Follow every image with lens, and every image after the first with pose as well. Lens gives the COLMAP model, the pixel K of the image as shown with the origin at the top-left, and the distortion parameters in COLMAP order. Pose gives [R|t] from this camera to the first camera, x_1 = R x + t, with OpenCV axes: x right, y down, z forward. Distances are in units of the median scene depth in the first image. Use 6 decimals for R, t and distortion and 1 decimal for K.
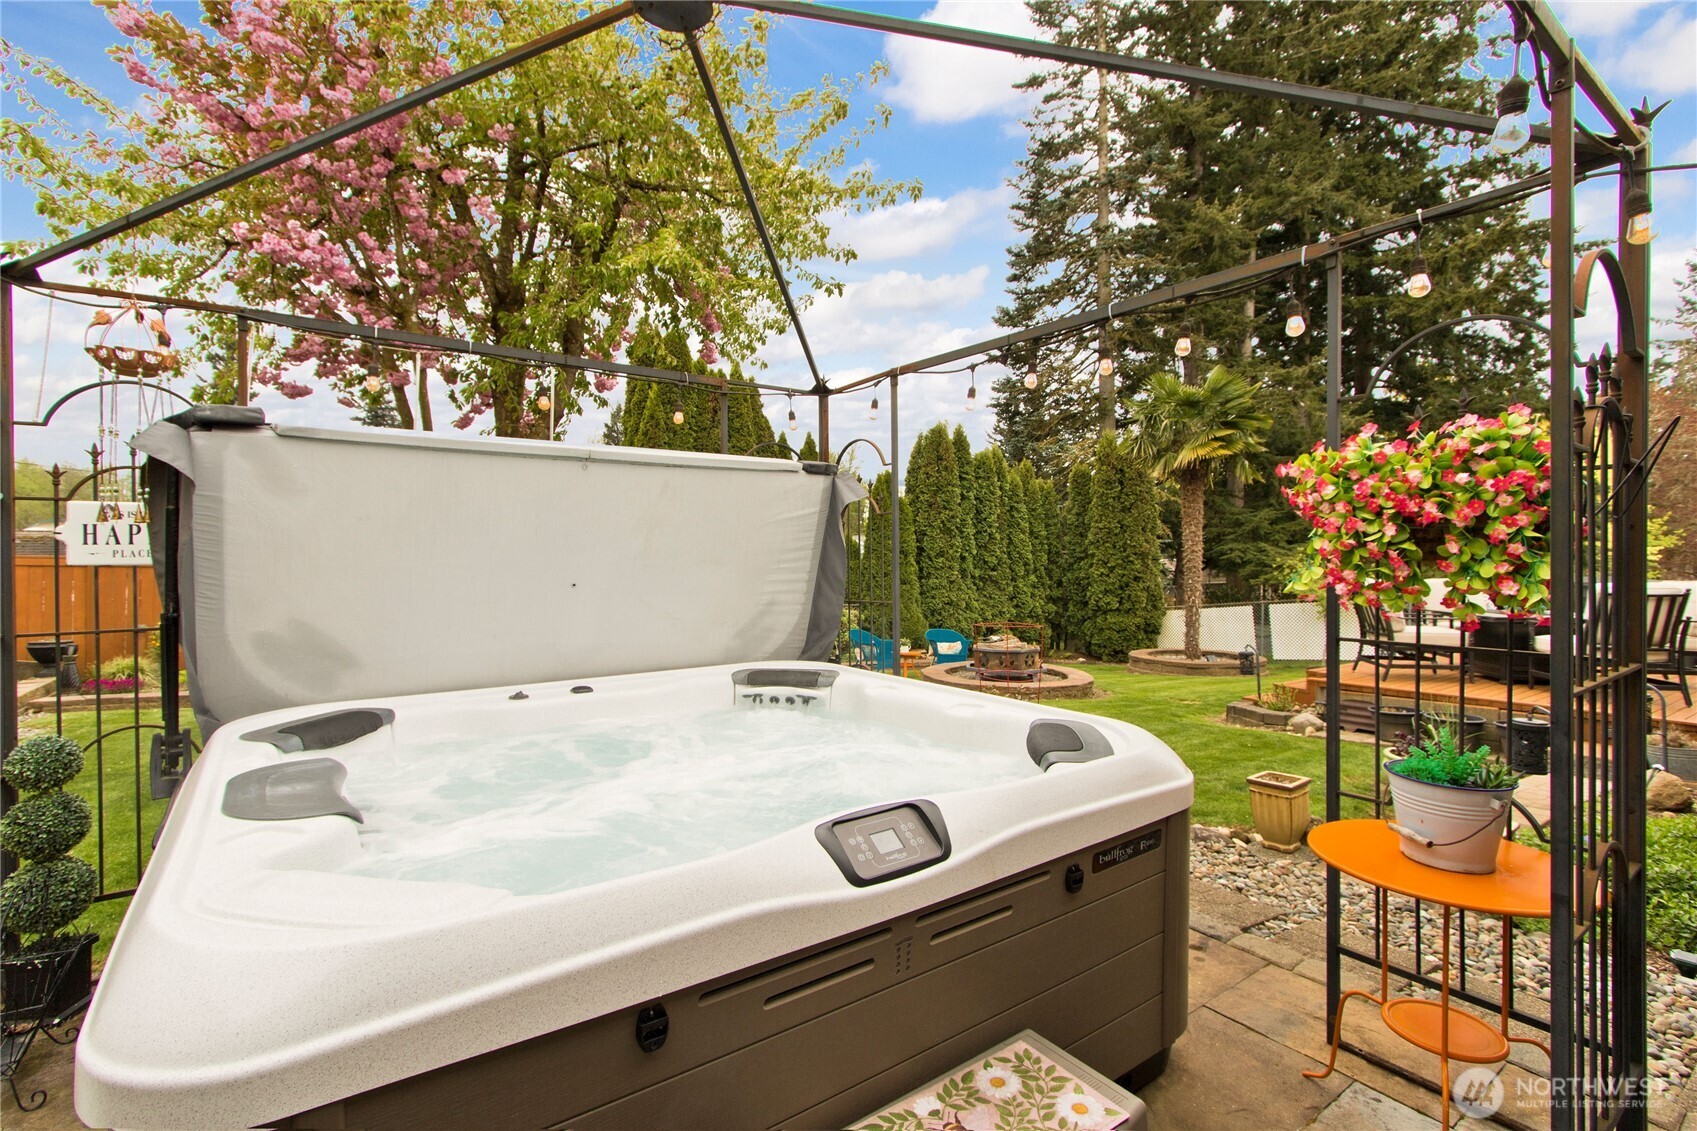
lens RADIAL K [[787.6, 0, 813.8], [0, 787.6, 559.1], [0, 0, 1]] dist [-0.000185, -0.000491]
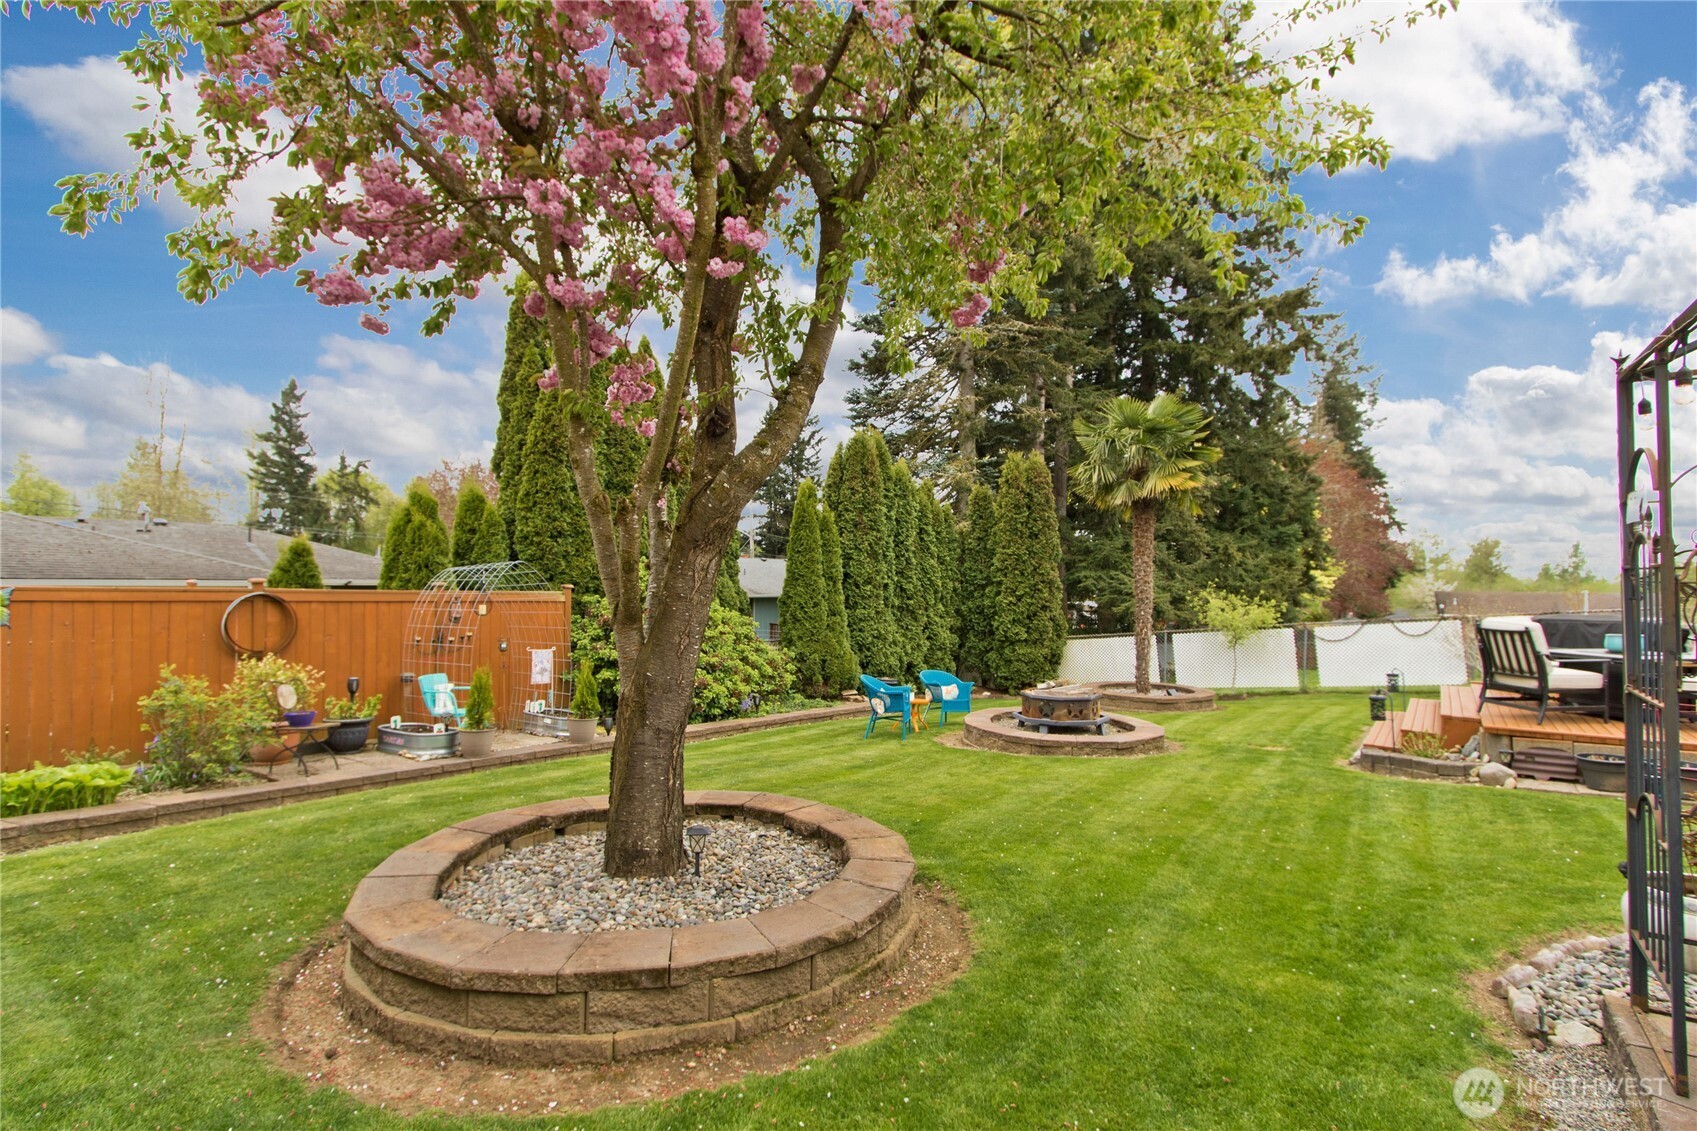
lens RADIAL K [[833.4, 0, 809.7], [0, 833.4, 573.8], [0, 0, 1]] dist [0.012469, 0.000120]
pose [[0.939319, 0.011250, 0.342860, -0.216884], [-0.009806, 0.999934, -0.005945, -0.007964], [-0.342904, 0.002223, 0.939368, 0.144249]]
